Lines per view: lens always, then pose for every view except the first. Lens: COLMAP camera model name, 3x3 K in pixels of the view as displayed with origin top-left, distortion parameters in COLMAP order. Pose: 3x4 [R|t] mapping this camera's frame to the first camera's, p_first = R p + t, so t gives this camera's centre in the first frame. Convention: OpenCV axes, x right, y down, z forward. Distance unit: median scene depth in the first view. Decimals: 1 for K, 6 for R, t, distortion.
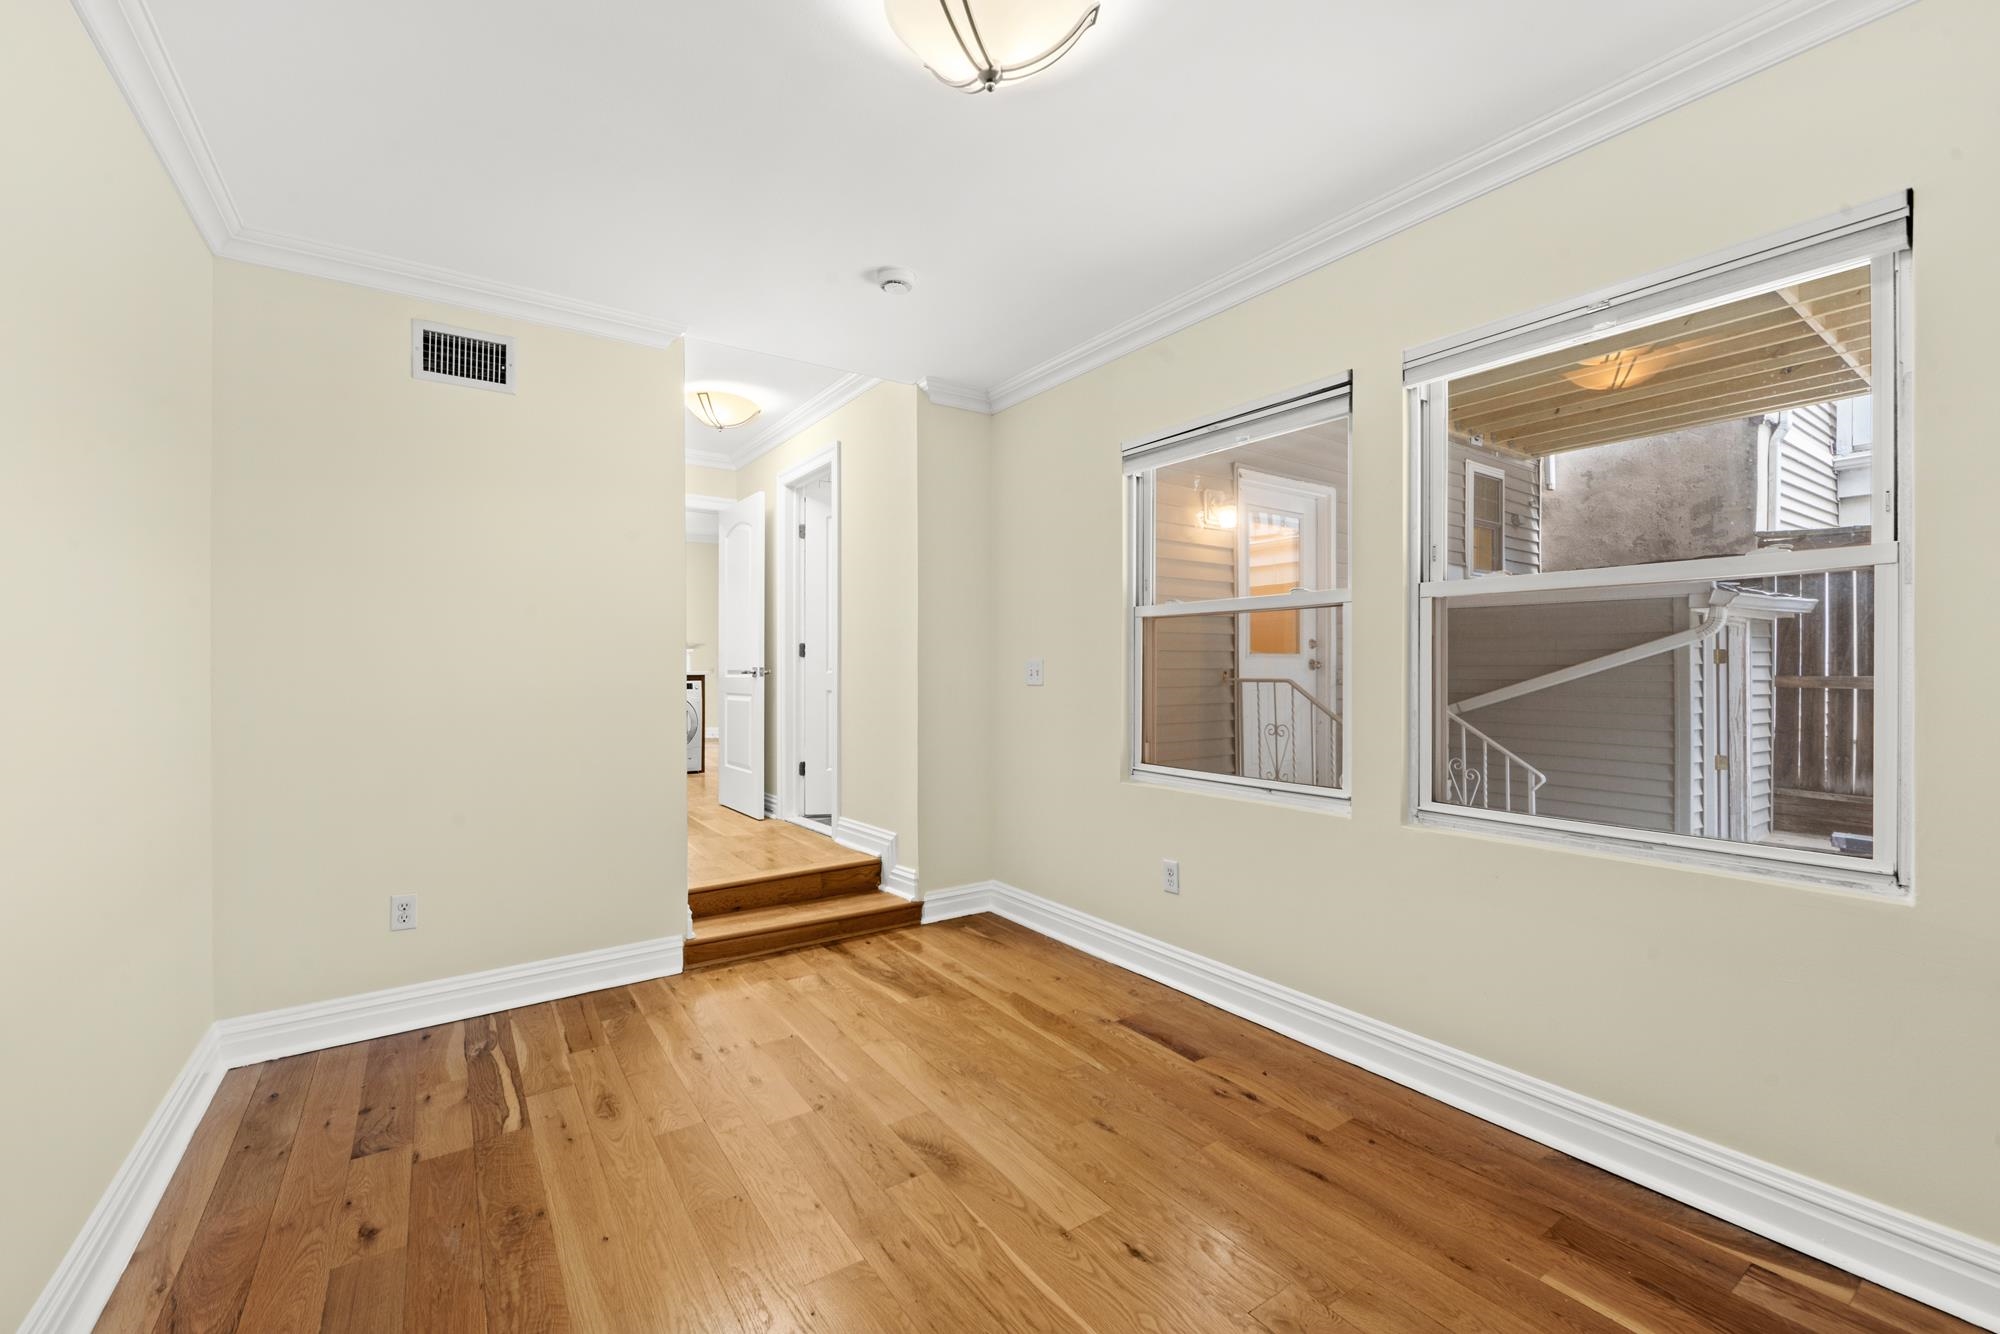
lens RADIAL K [[823.5, 0, 986.8], [0, 823.5, 665.9], [0, 0, 1]] dist [-0.001456, -0.000147]
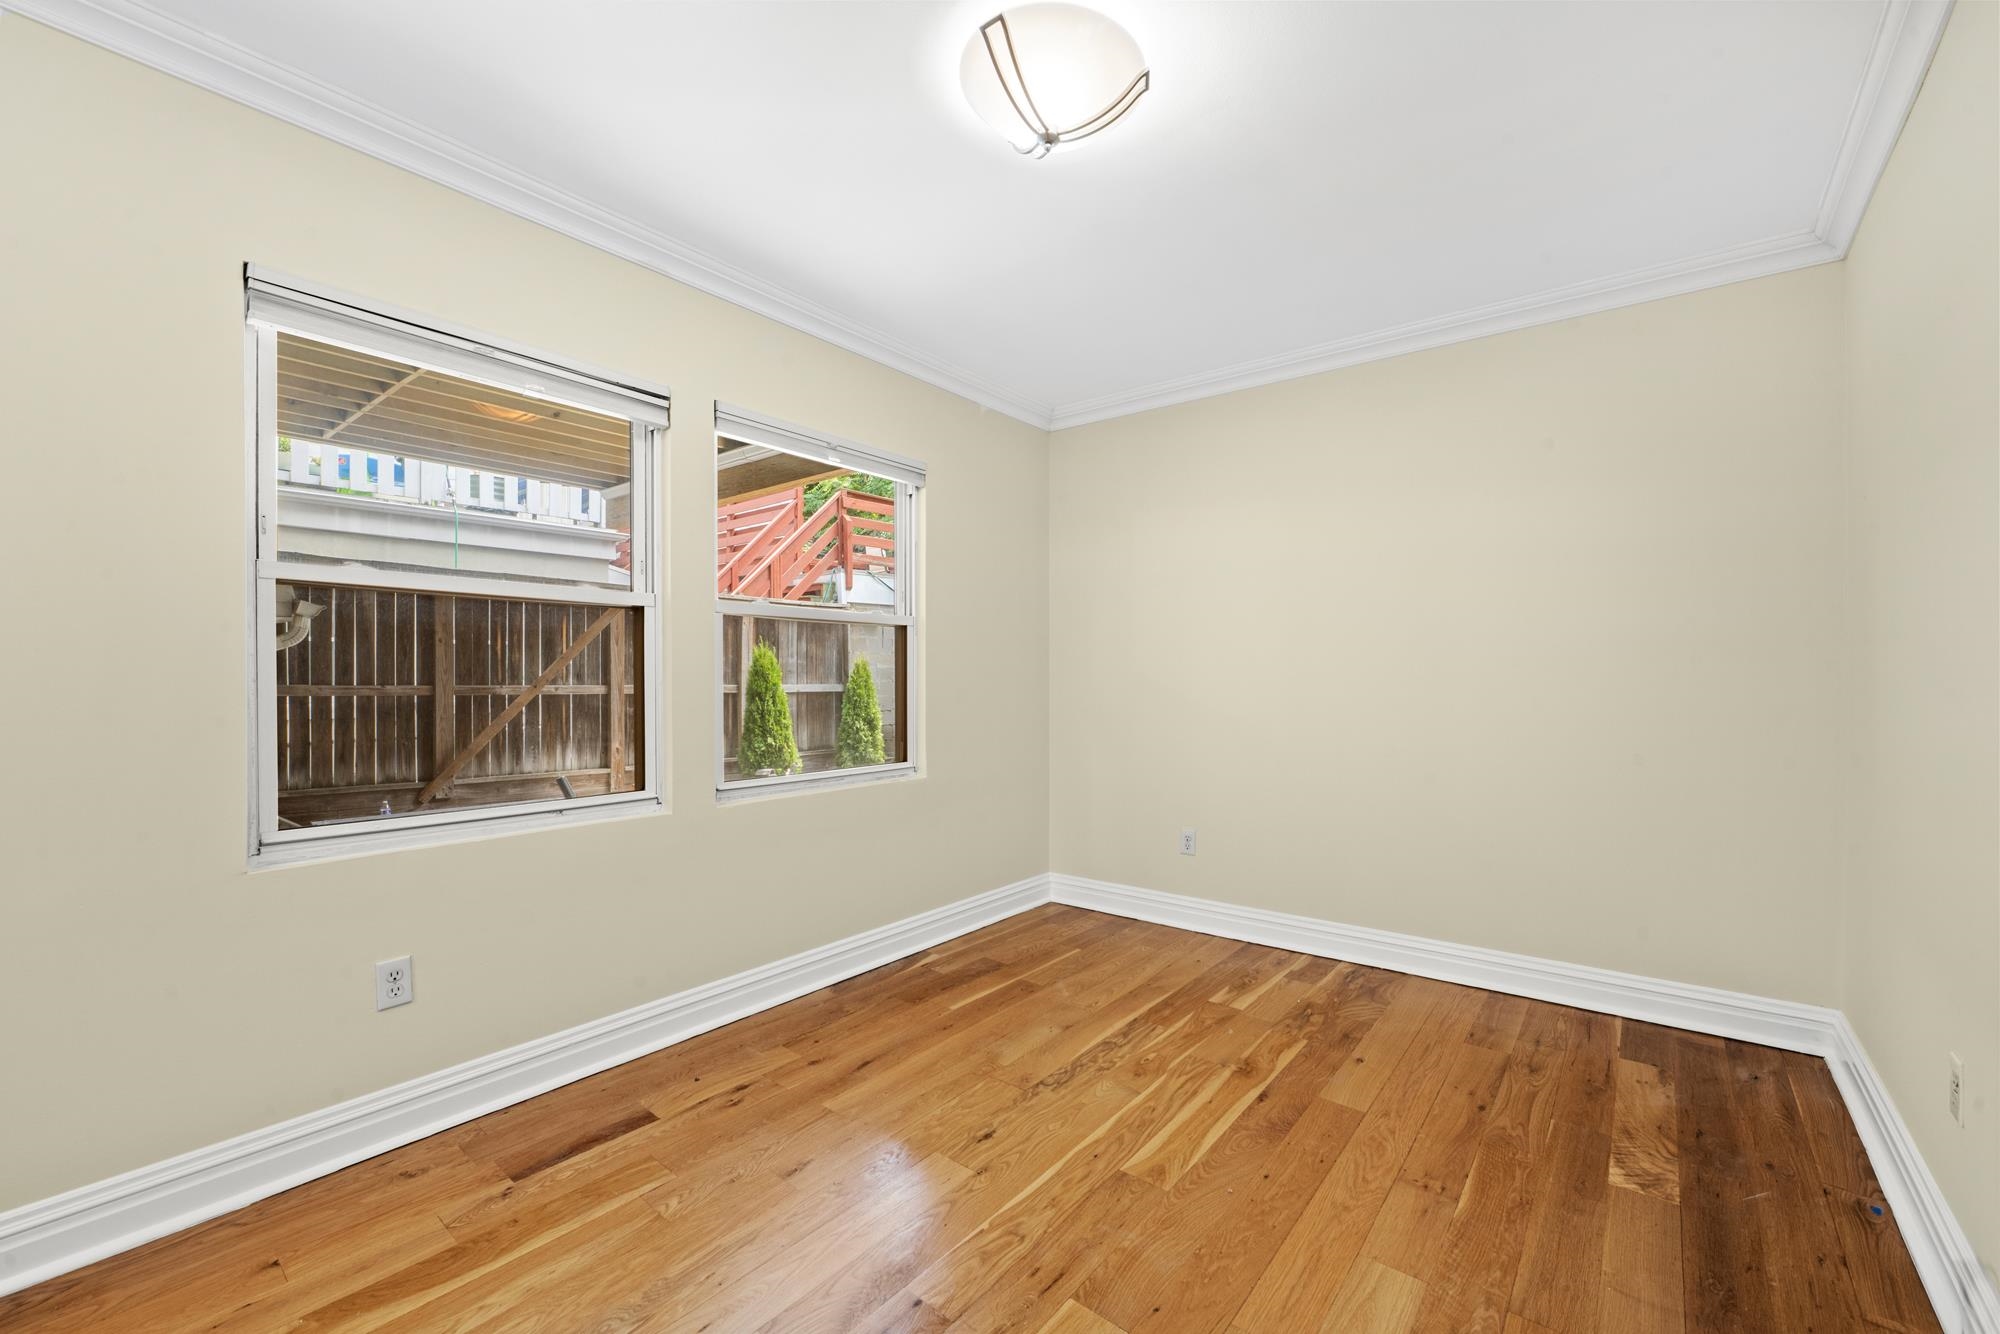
lens RADIAL K [[823.5, 0, 990.2], [0, 823.5, 677.3], [0, 0, 1]] dist [-0.001456, -0.000147]
pose [[-0.285726, 0.005304, 0.958297, -0.677870], [0.000489, 0.999985, -0.005389, 0.017559], [-0.958311, -0.001071, -0.285724, 0.902547]]
